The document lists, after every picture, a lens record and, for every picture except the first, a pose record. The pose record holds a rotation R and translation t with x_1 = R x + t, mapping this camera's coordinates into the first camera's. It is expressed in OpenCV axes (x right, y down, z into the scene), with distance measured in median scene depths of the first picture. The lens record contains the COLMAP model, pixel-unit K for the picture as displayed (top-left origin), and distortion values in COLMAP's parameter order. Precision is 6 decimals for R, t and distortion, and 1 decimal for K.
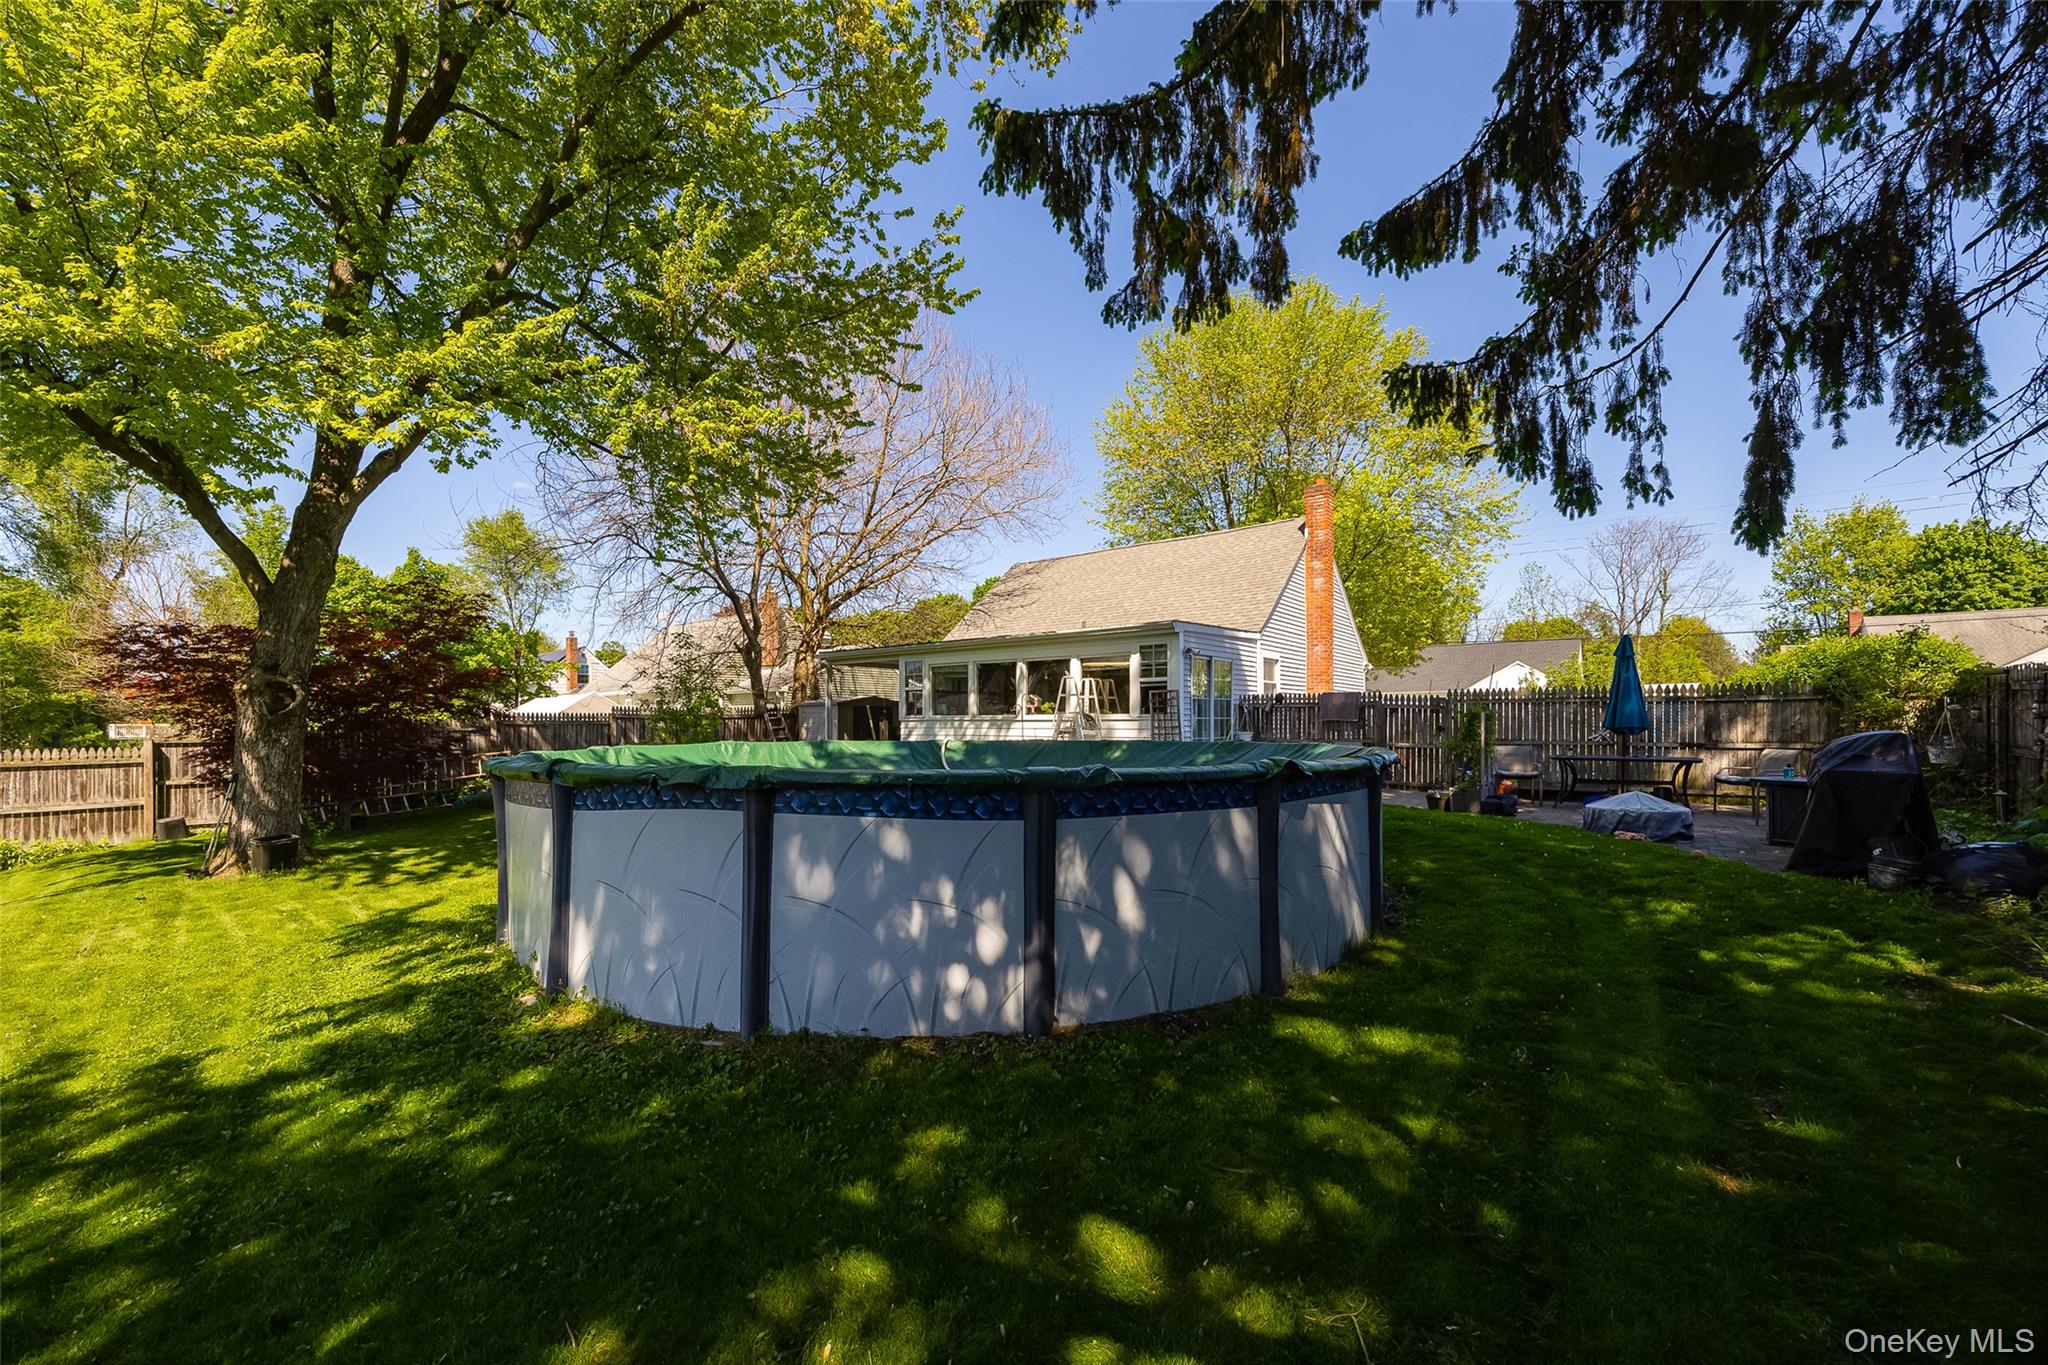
lens RADIAL K [[841.2, 0, 1063.7], [0, 841.2, 695.4], [0, 0, 1]] dist [0.000810, -0.000079]
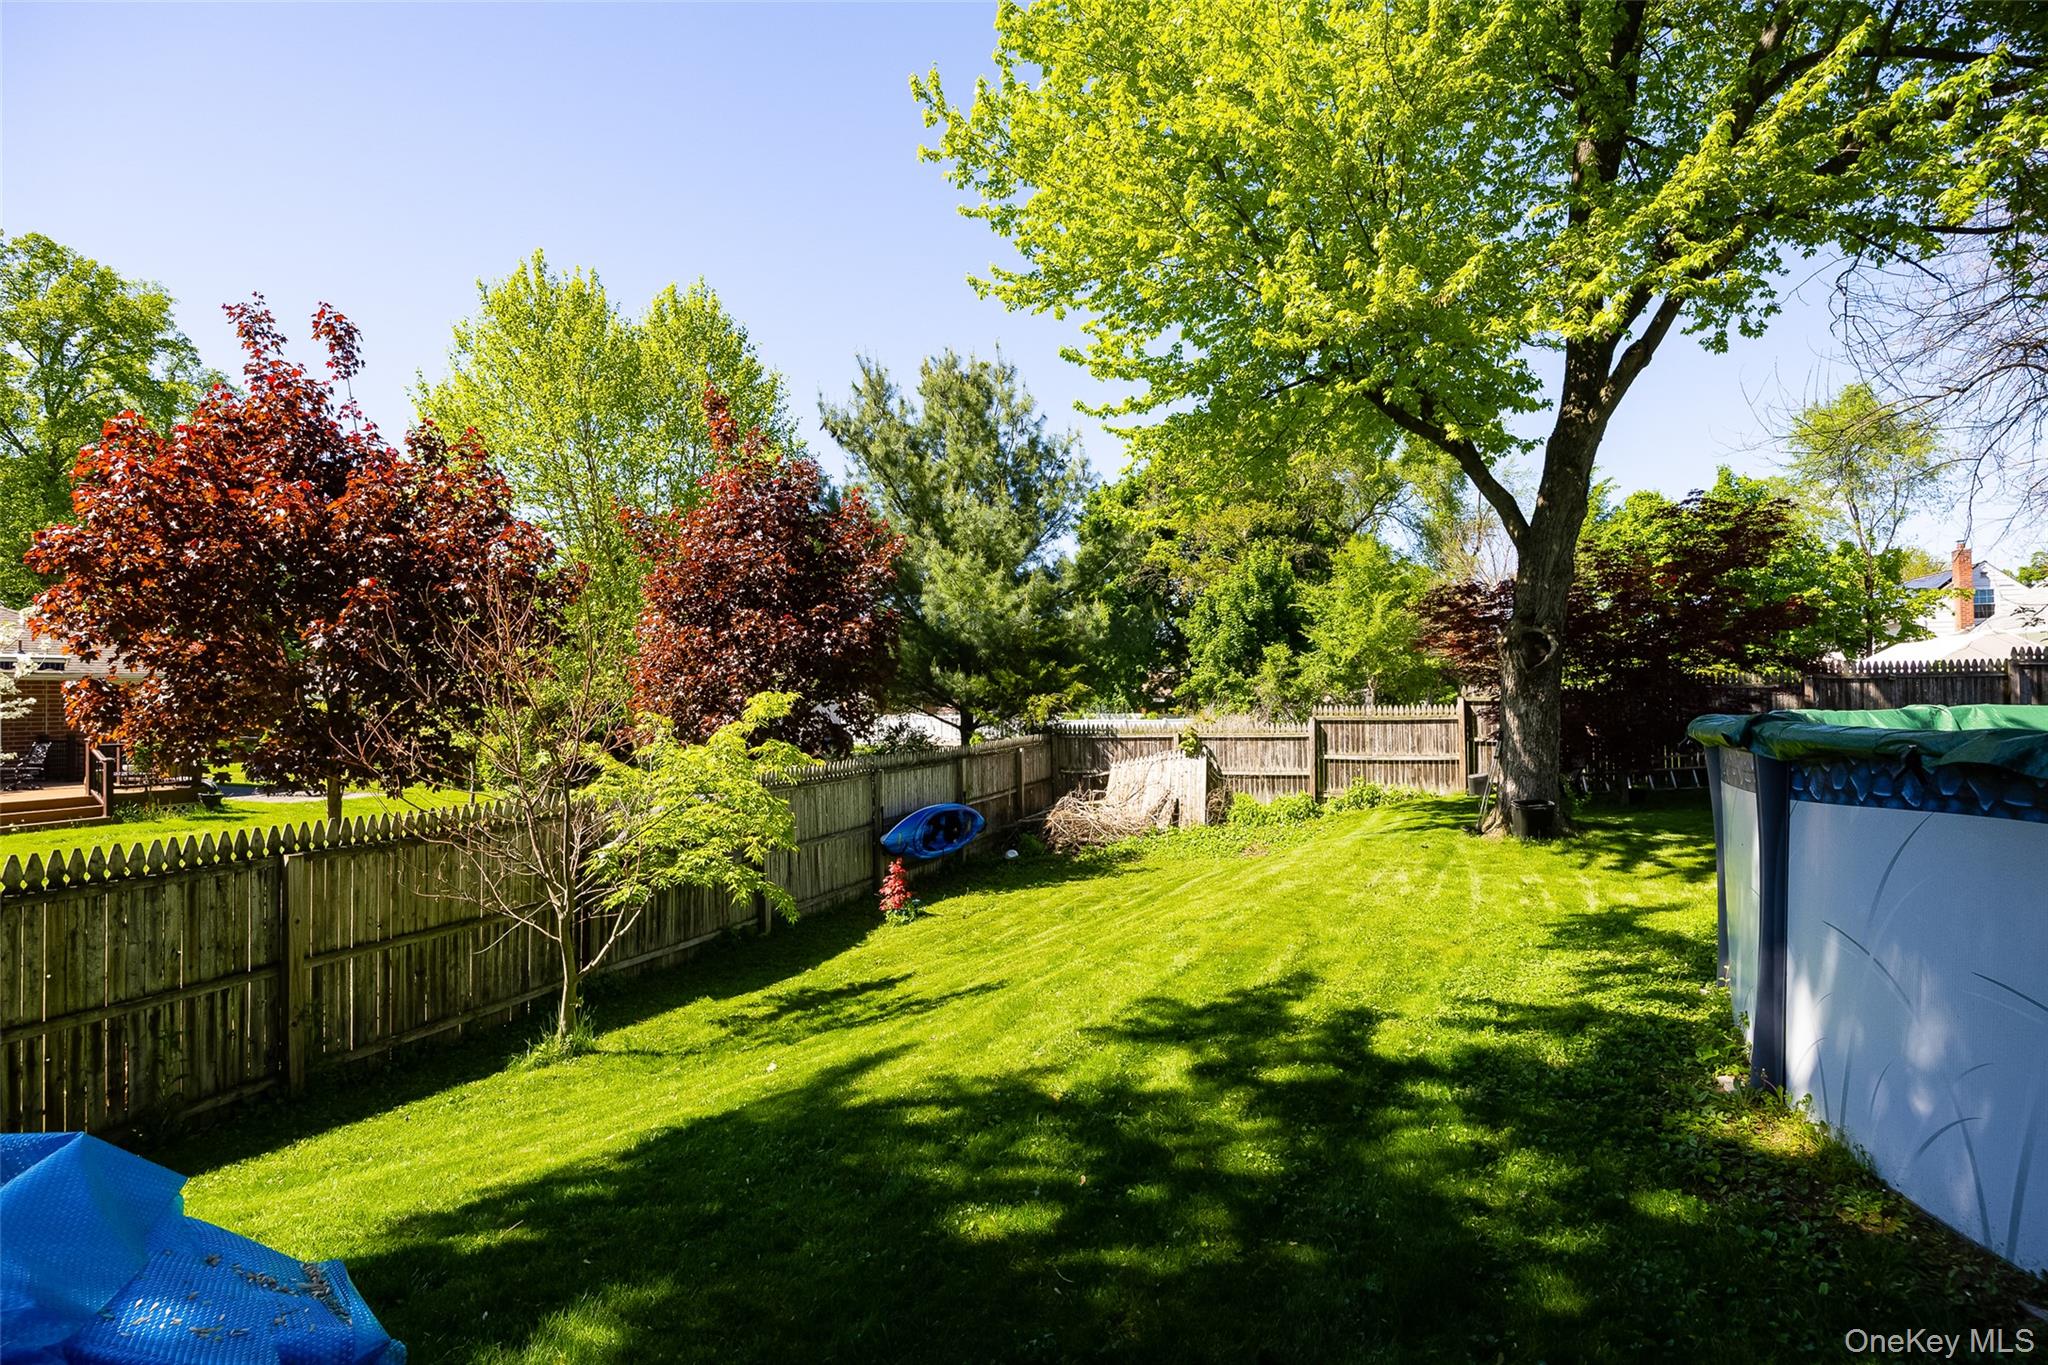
lens RADIAL K [[1006.0, 0, 1024.0], [0, 1006.0, 682.5], [0, 0, 1]] dist [-0.009688, -0.000241]
pose [[0.236044, -0.016190, -0.971608, -0.006193], [0.038387, 0.999236, -0.007324, 0.028720], [0.970984, -0.035569, 0.236485, 0.233550]]
